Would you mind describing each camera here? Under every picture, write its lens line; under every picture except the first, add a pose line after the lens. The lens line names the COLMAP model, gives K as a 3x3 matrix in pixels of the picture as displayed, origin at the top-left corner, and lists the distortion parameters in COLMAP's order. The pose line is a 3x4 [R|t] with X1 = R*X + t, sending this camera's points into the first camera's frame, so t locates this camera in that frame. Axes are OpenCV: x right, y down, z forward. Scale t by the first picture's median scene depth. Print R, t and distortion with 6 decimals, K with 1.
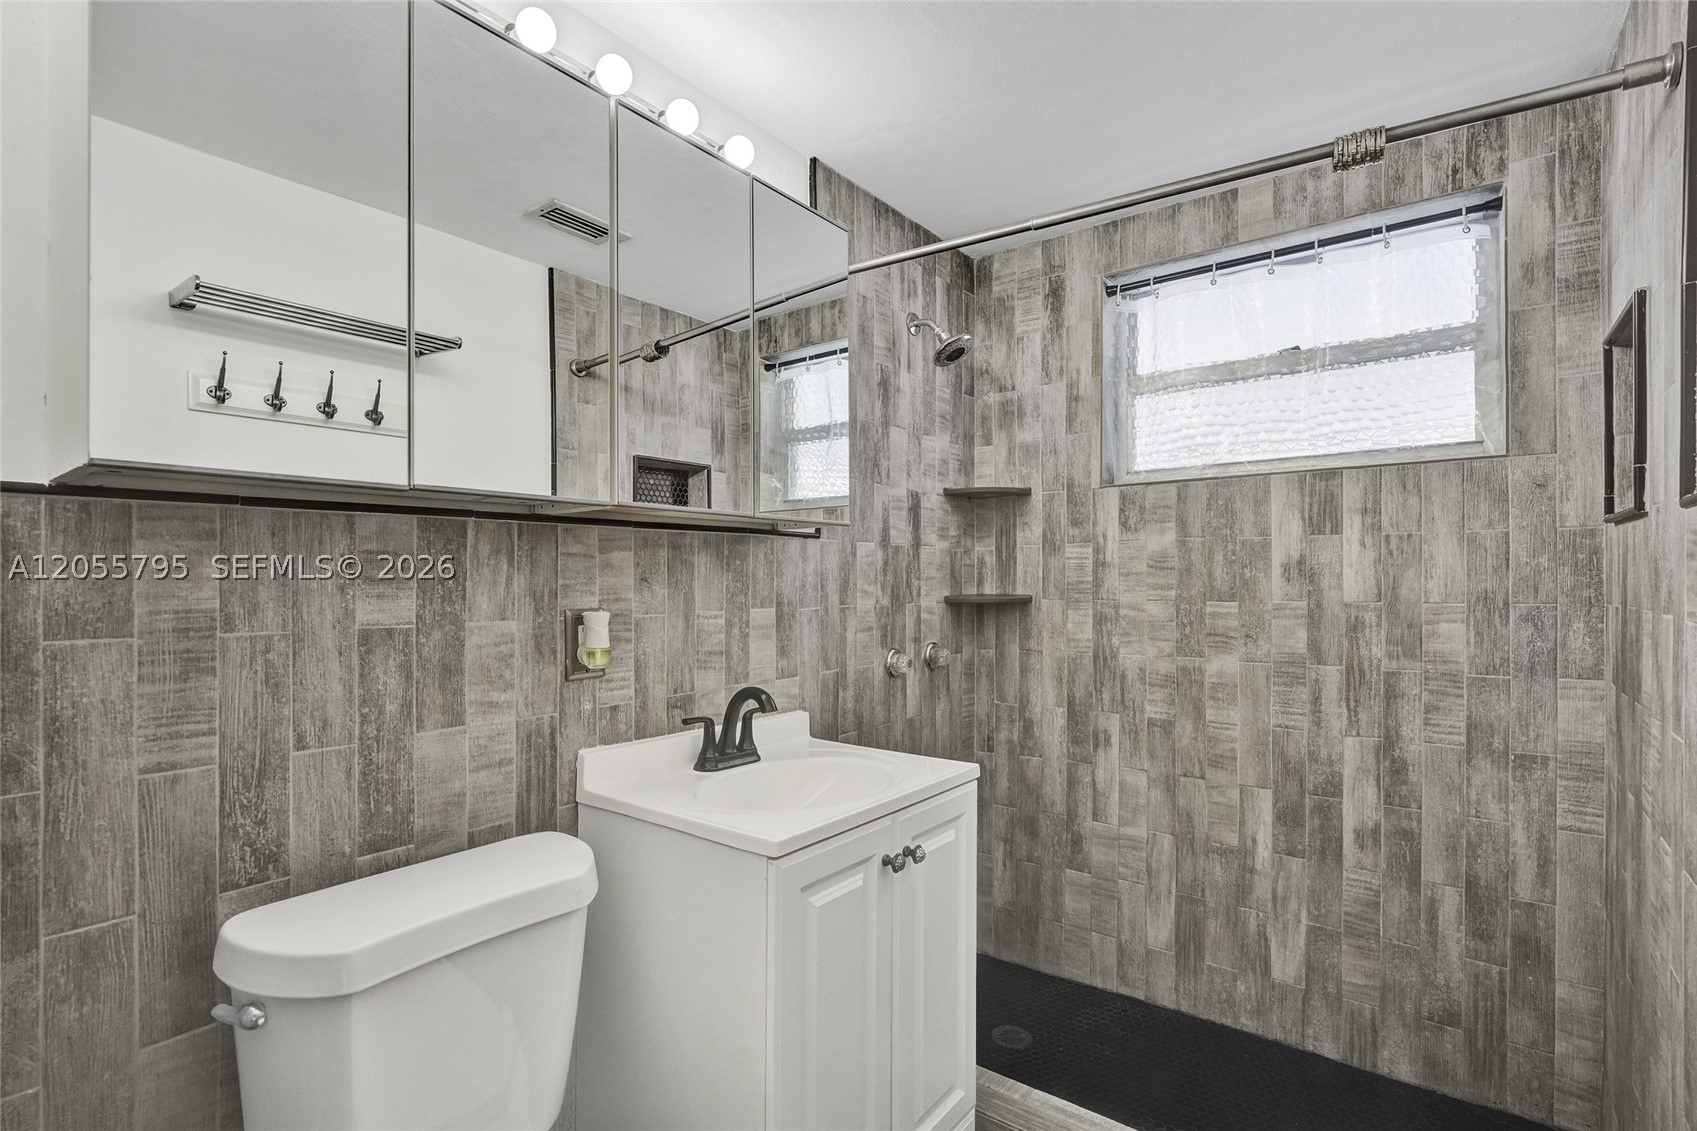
lens RADIAL K [[807.4, 0, 855.2], [0, 807.4, 576.8], [0, 0, 1]] dist [-0.021248, 0.001123]
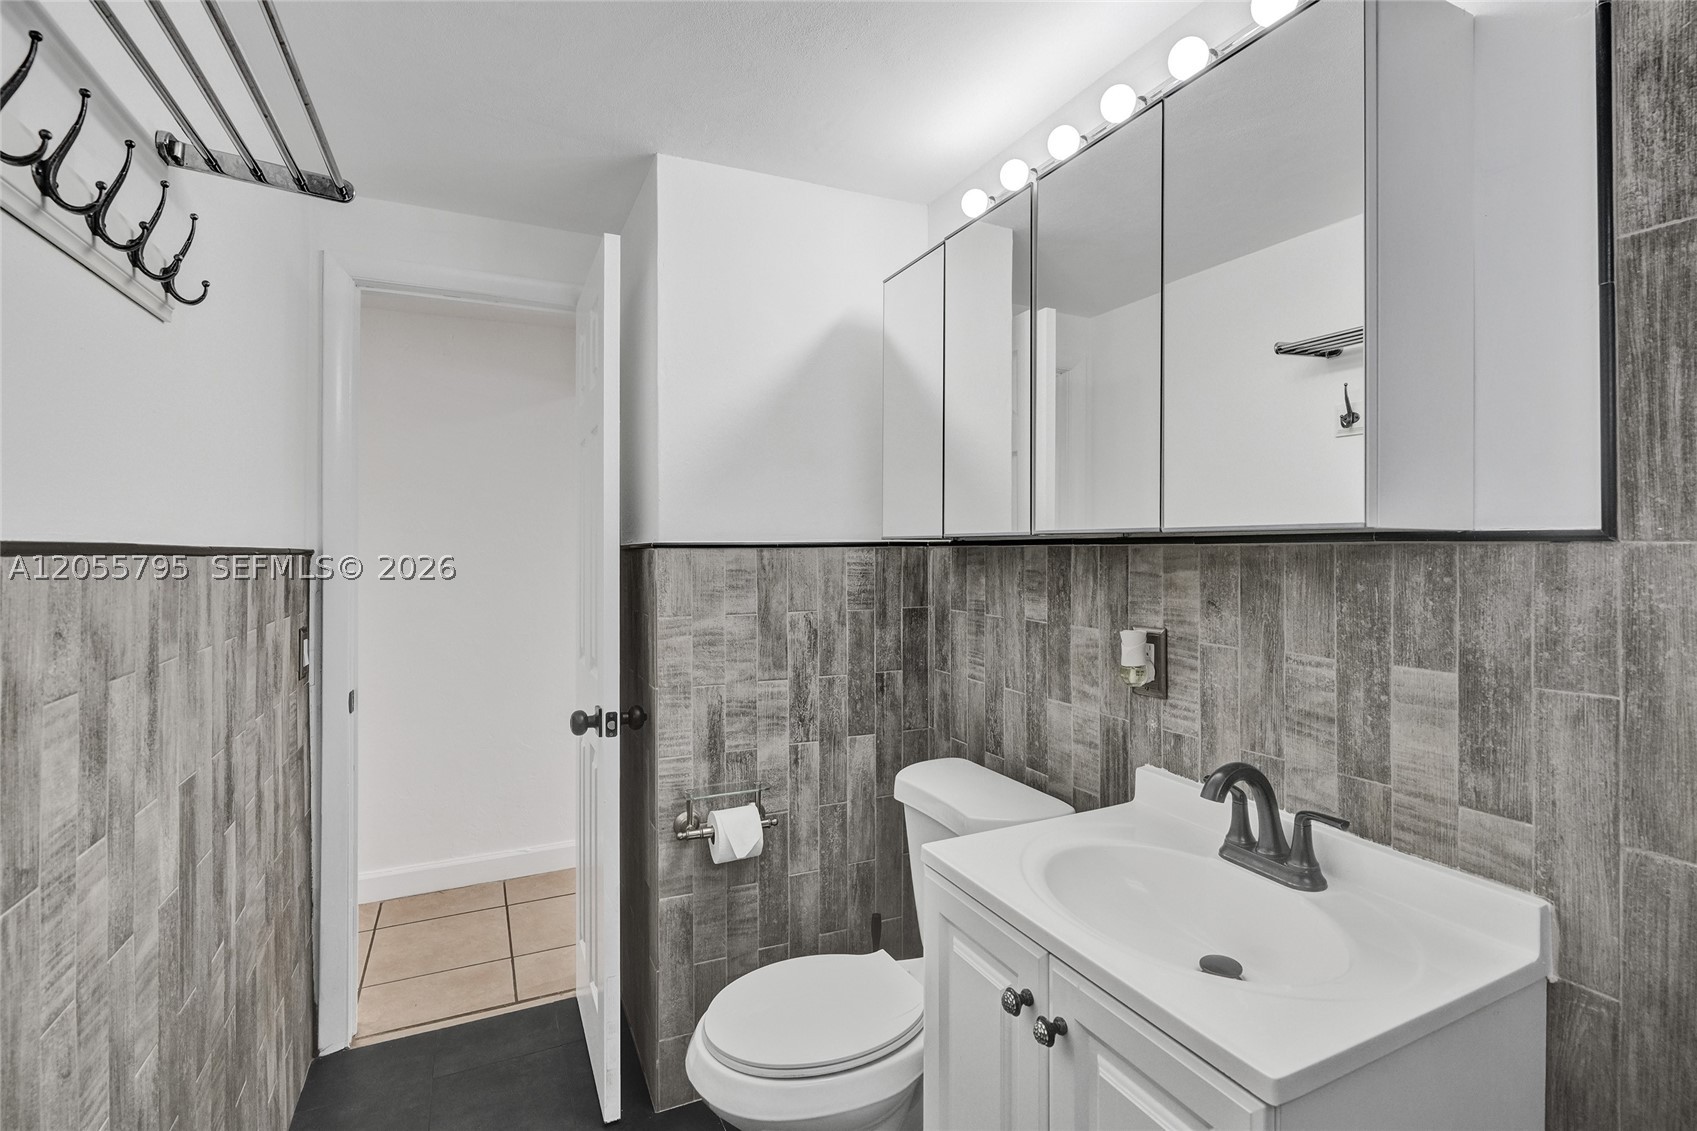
lens RADIAL K [[807.4, 0, 858.3], [0, 807.4, 551.9], [0, 0, 1]] dist [-0.021248, 0.001123]
pose [[-0.469039, 0.007484, -0.883146, 0.765183], [0.004763, 0.999971, 0.005945, -0.065735], [0.883165, -0.001418, -0.469061, 1.208348]]
